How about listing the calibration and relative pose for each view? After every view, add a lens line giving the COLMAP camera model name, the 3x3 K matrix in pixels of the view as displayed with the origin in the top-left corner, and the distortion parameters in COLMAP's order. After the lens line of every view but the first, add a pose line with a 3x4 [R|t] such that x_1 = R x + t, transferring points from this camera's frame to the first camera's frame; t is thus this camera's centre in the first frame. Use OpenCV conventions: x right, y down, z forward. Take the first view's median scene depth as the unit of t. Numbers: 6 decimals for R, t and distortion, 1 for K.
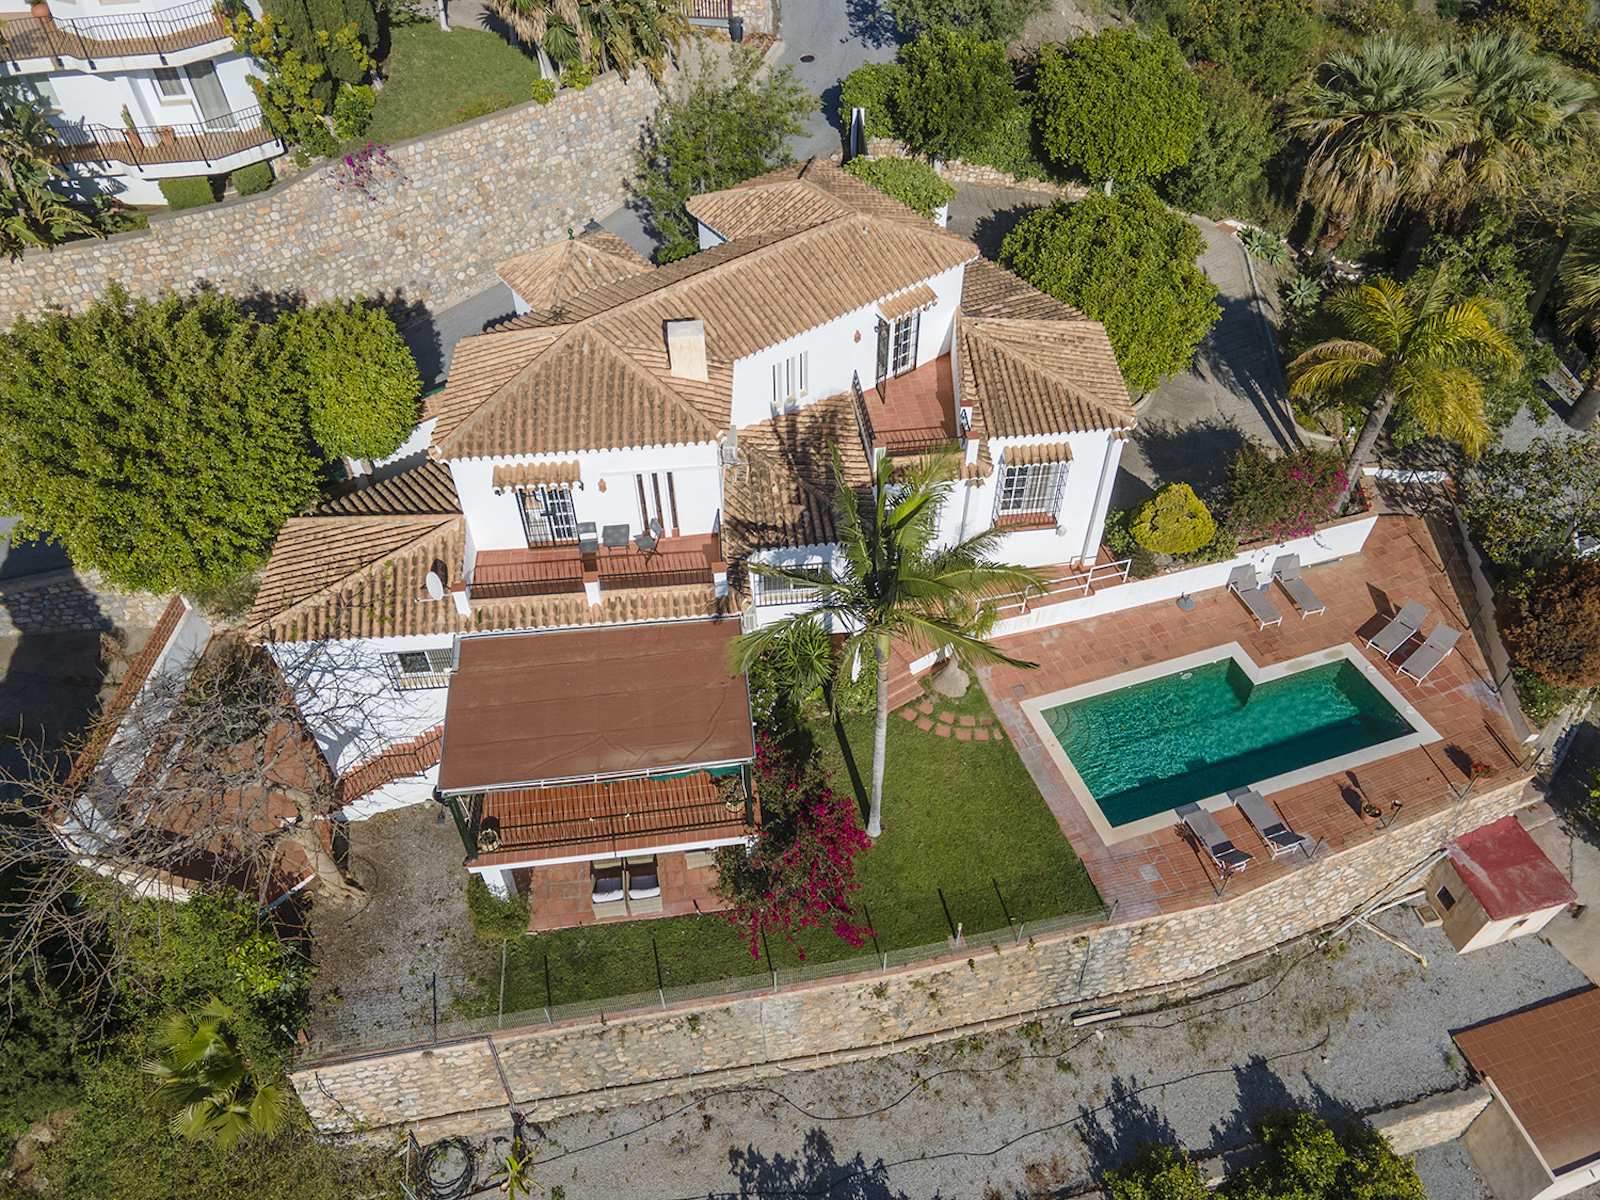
lens RADIAL K [[1164.0, 0, 795.2], [0, 1164.0, 584.4], [0, 0, 1]] dist [0.029151, 0.025381]
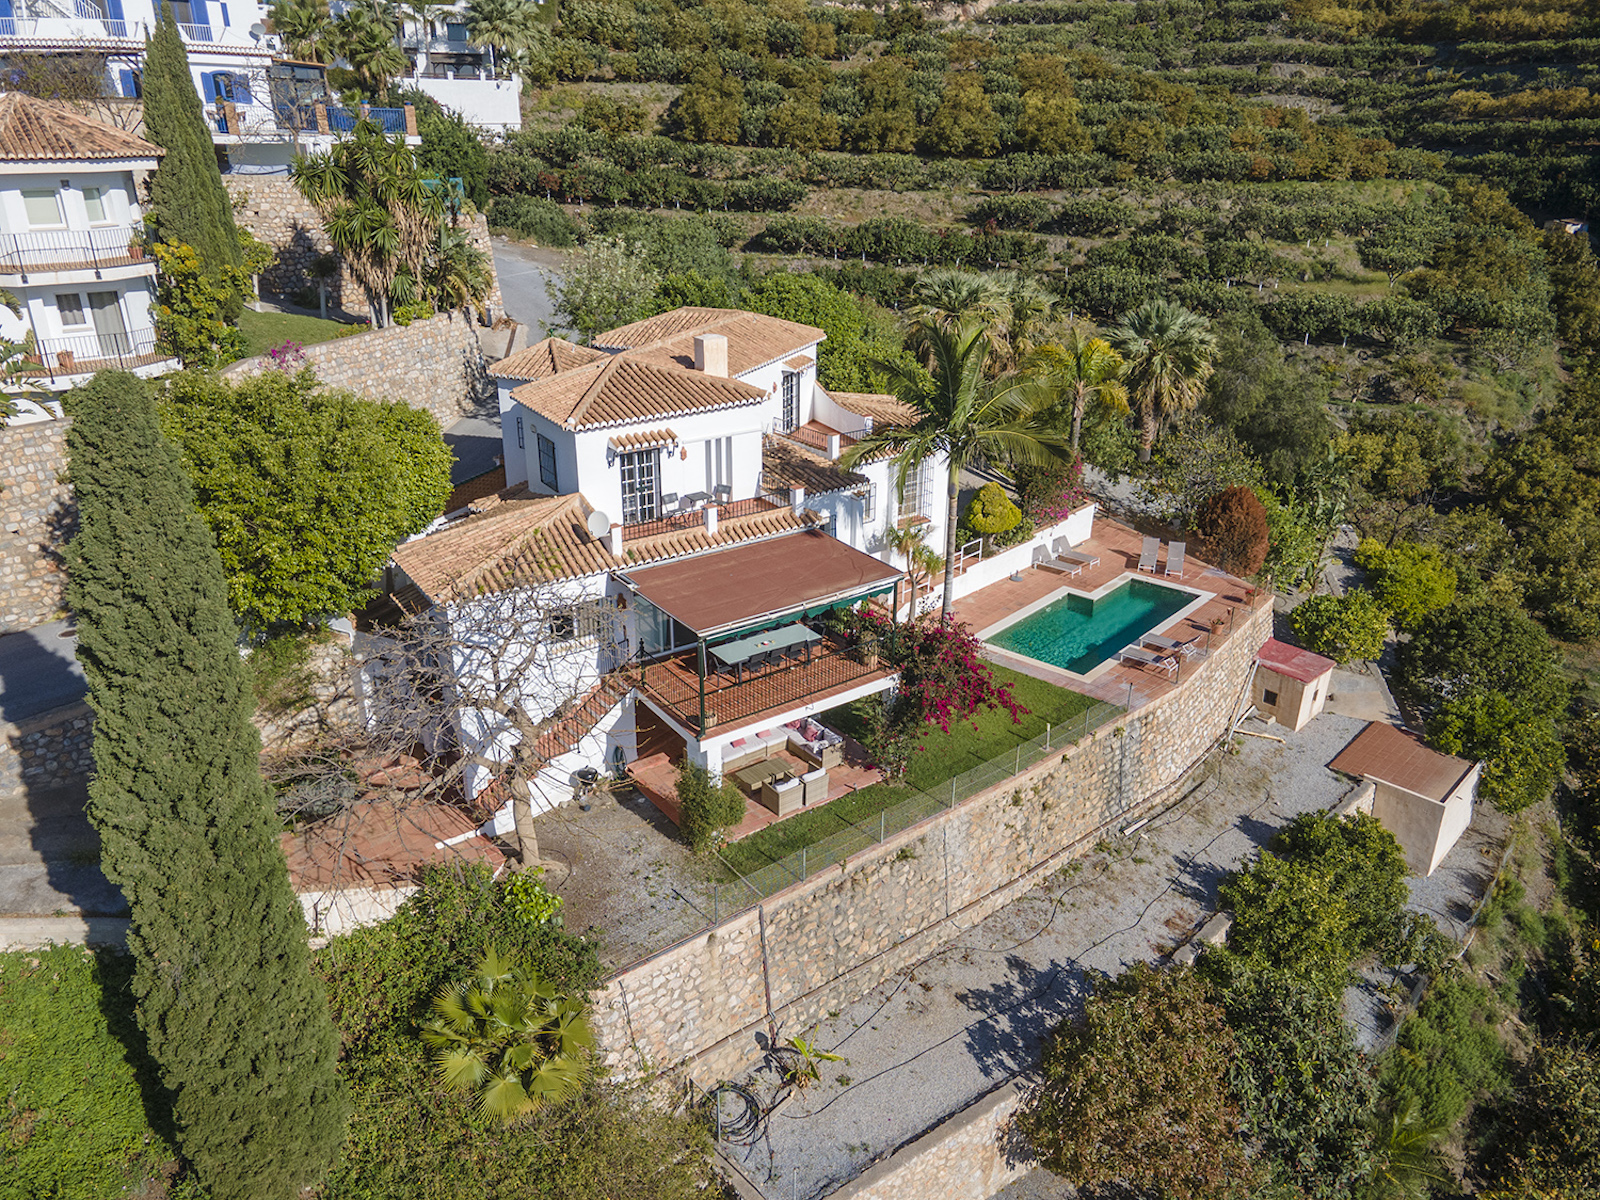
lens RADIAL K [[1164.0, 0, 795.2], [0, 1164.0, 584.4], [0, 0, 1]] dist [0.029151, 0.025381]
pose [[0.868497, -0.174457, 0.463981, -0.558113], [0.348620, 0.880386, -0.321535, 0.402237], [-0.352388, 0.441004, 0.825432, 0.002052]]
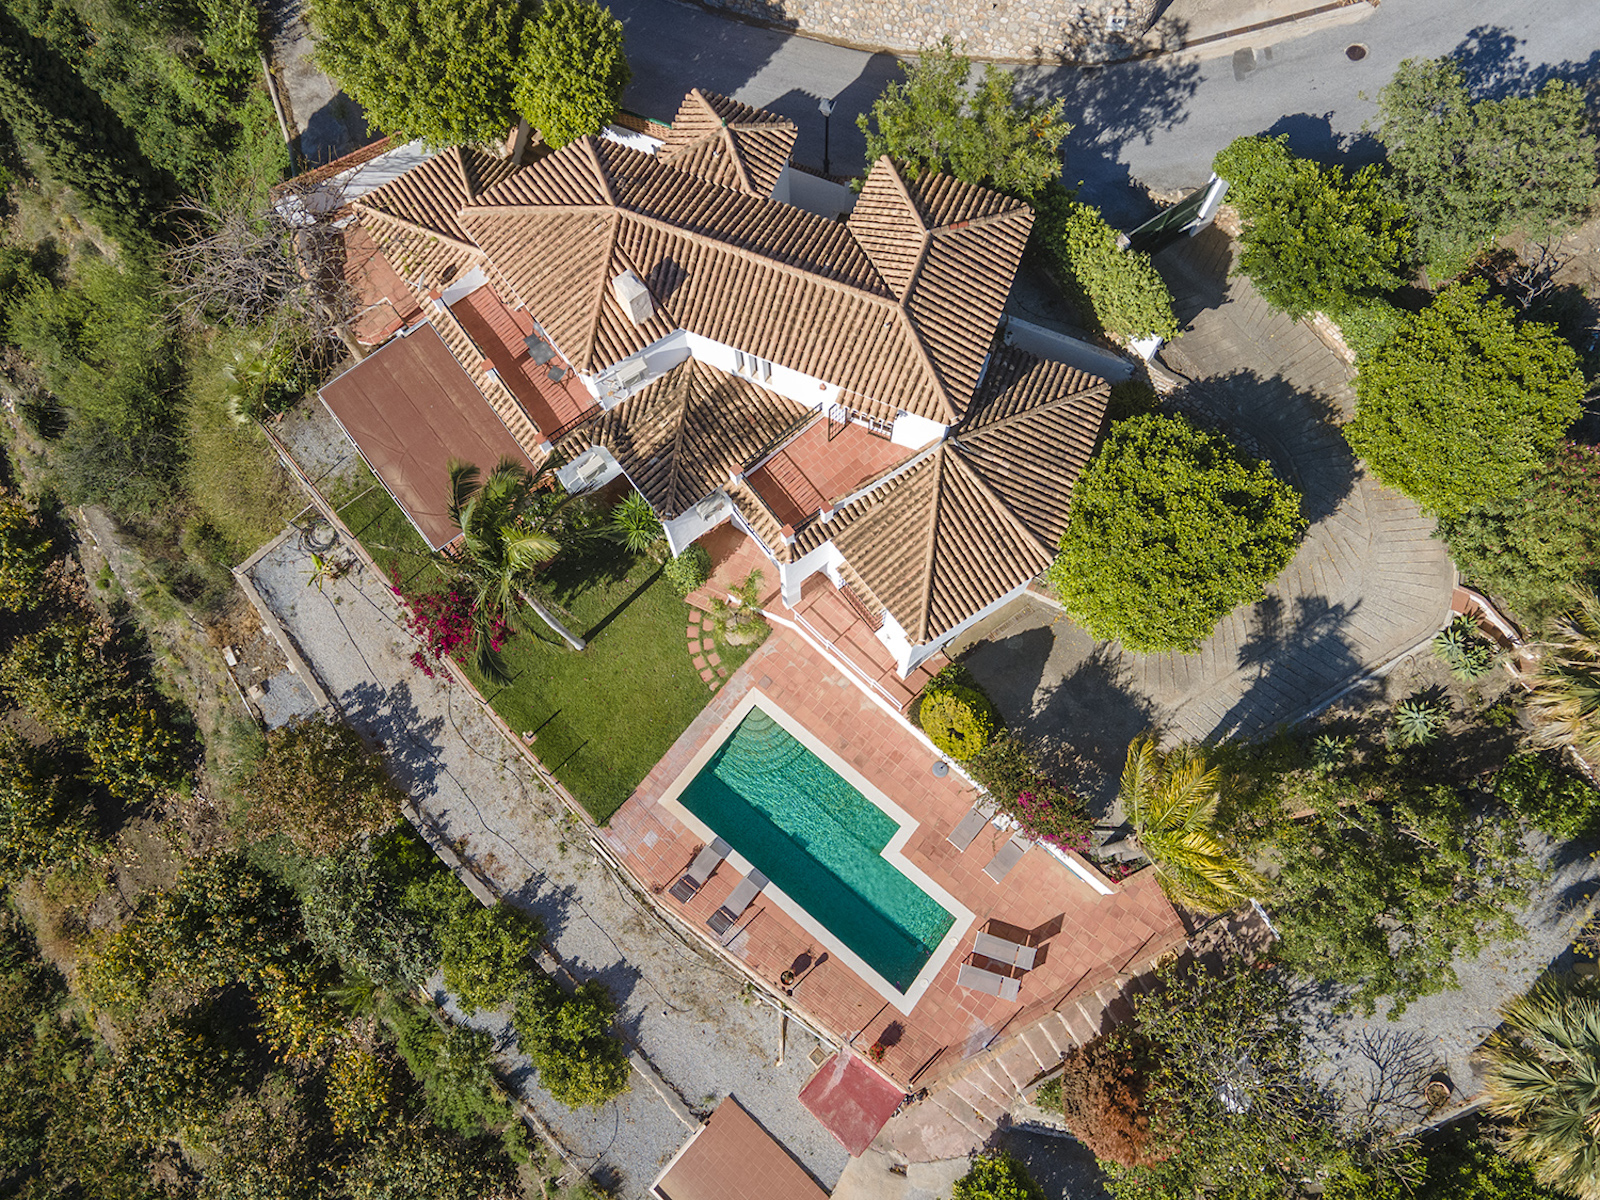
lens RADIAL K [[1164.0, 0, 795.2], [0, 1164.0, 584.4], [0, 0, 1]] dist [0.029151, 0.025381]
pose [[0.523332, 0.815100, -0.248467, 0.440045], [-0.598177, 0.559070, 0.574130, -0.683798], [0.606884, -0.151833, 0.780153, 0.129370]]
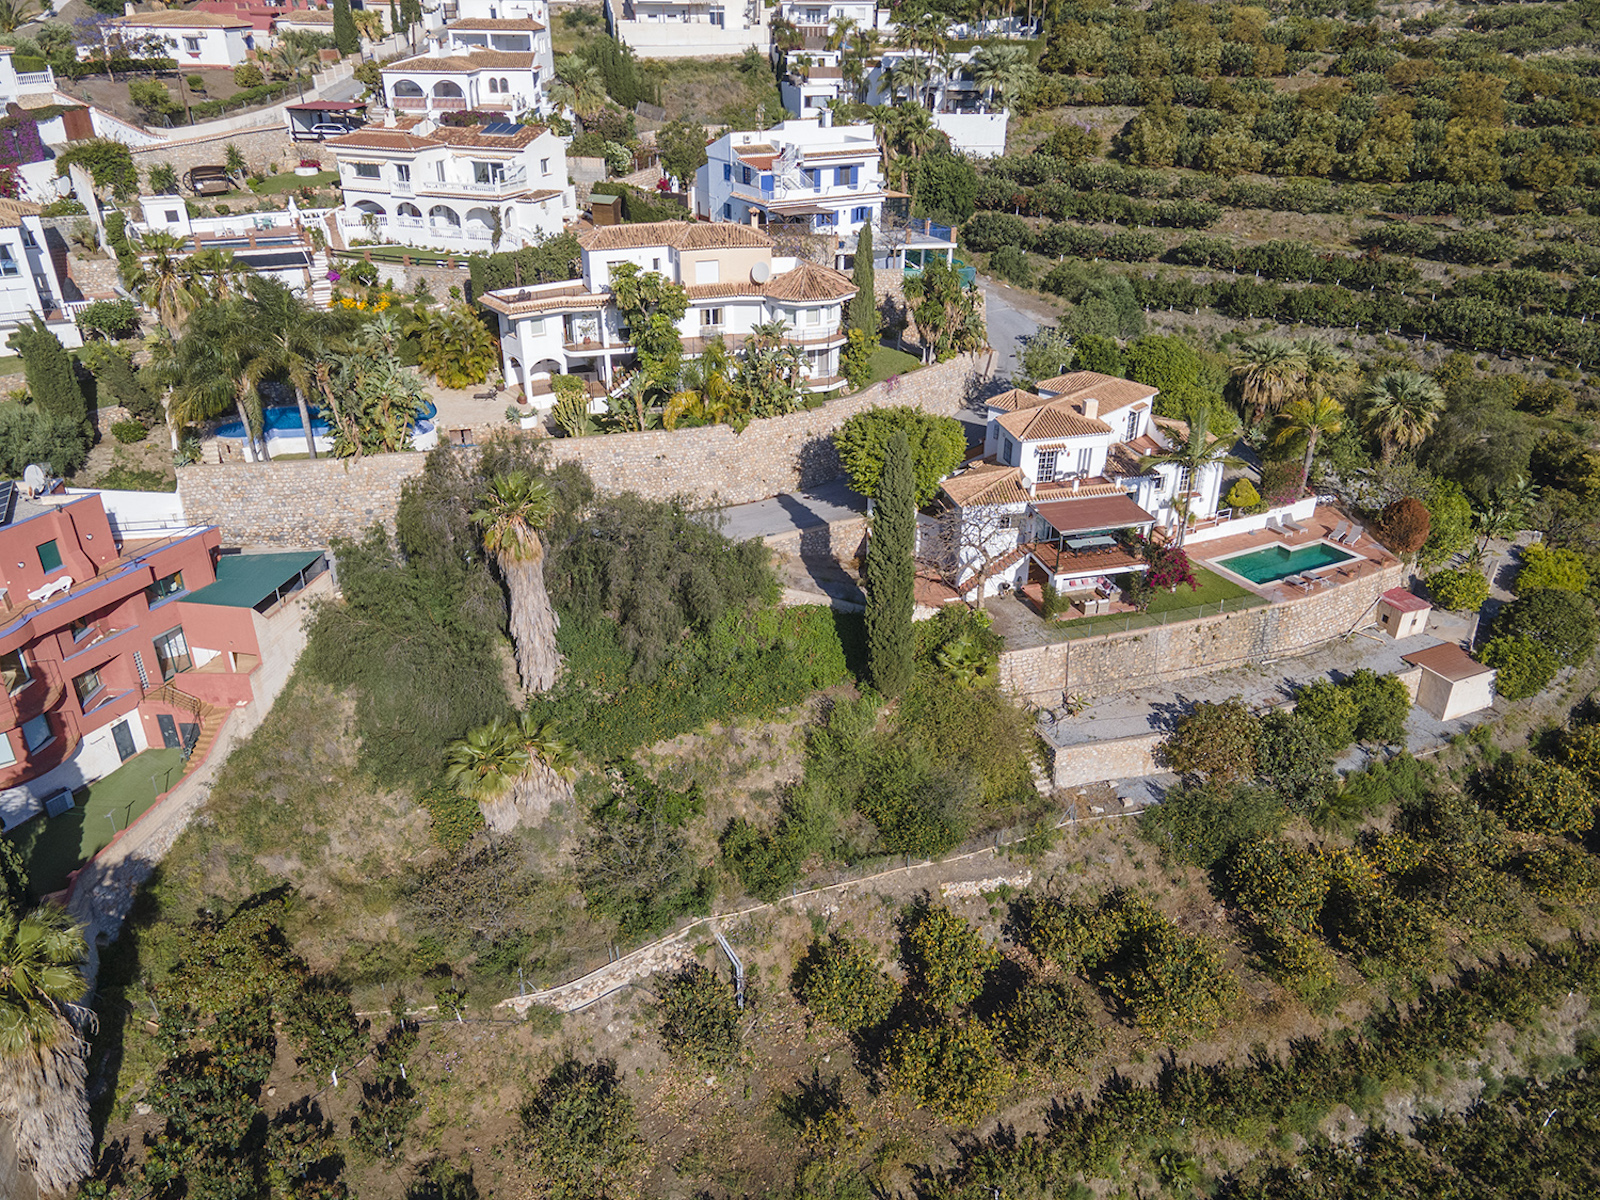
lens RADIAL K [[1164.0, 0, 795.2], [0, 1164.0, 584.4], [0, 0, 1]] dist [0.029151, 0.025381]
pose [[0.988032, -0.057730, 0.143040, -1.040699], [0.102487, 0.938734, -0.329051, 0.897430], [-0.115280, 0.339772, 0.933416, -1.206334]]
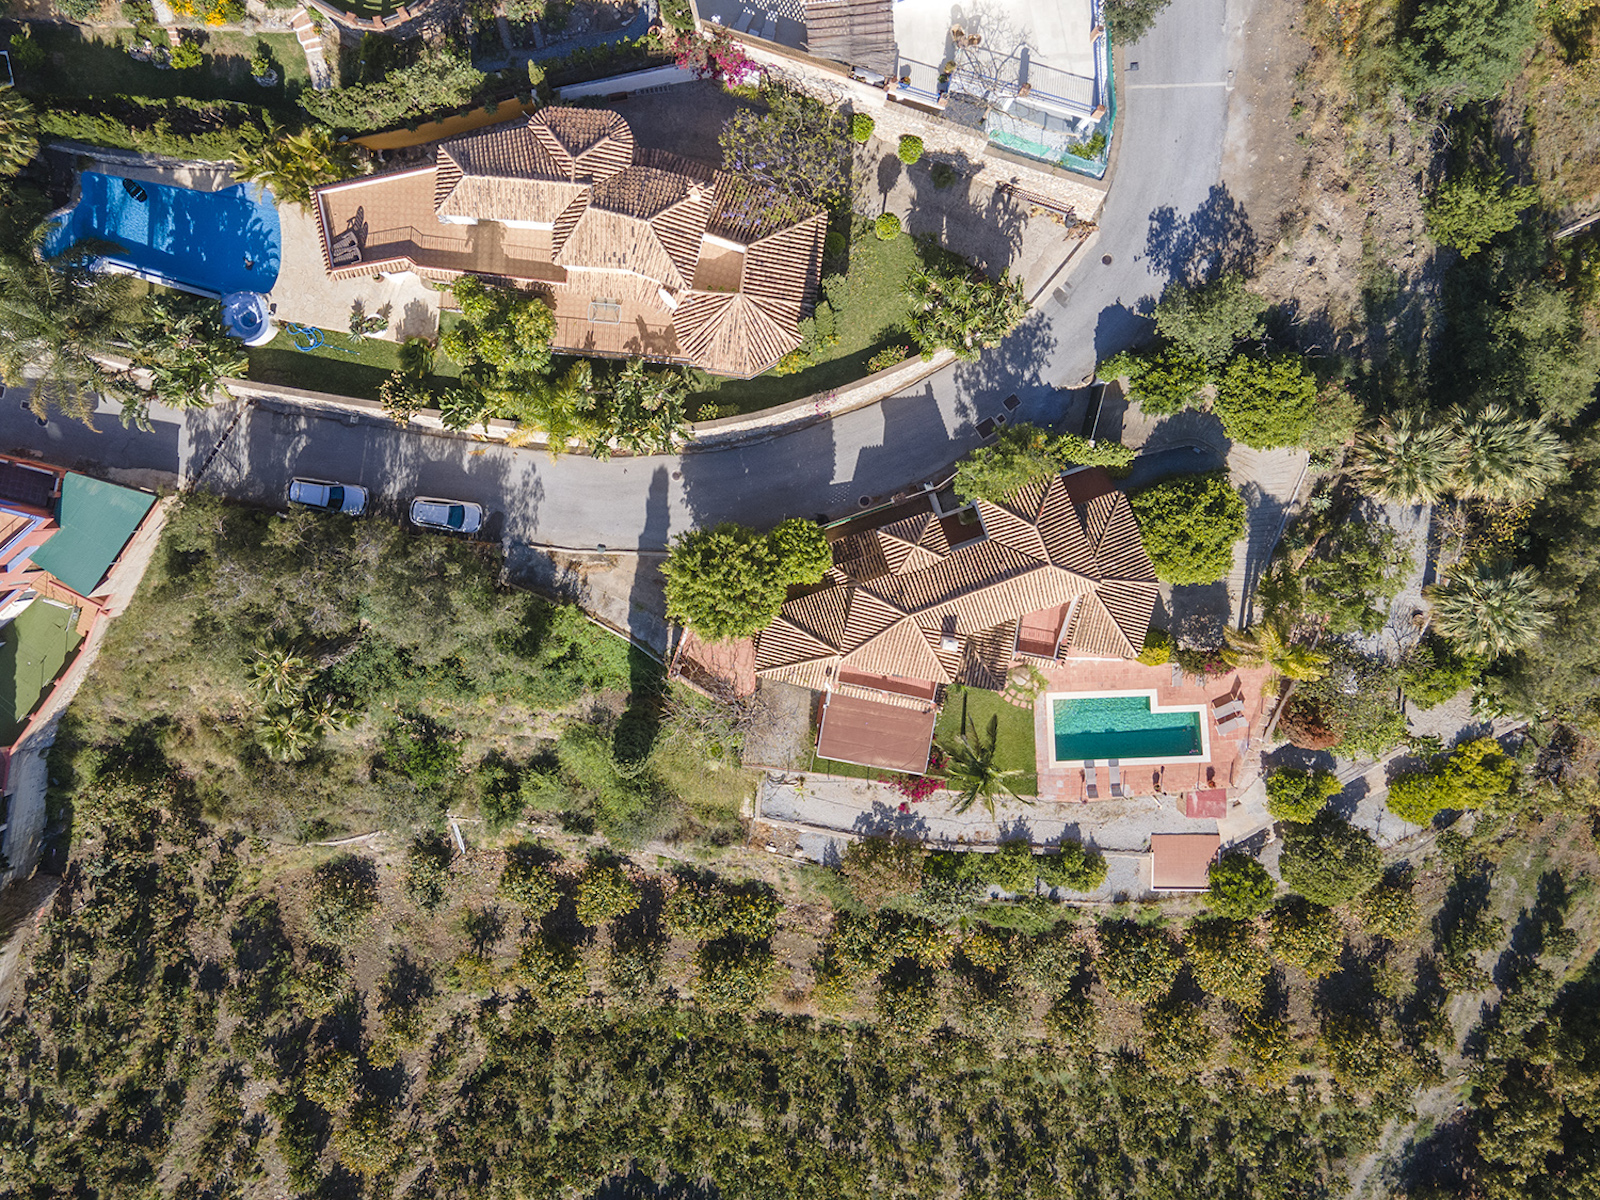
lens RADIAL K [[1164.0, 0, 795.2], [0, 1164.0, 584.4], [0, 0, 1]] dist [0.029151, 0.025381]
pose [[0.960607, 0.277690, -0.011101, -0.323383], [-0.181738, 0.657899, 0.730849, -1.678297], [0.210253, -0.700041, 0.682449, -0.526444]]
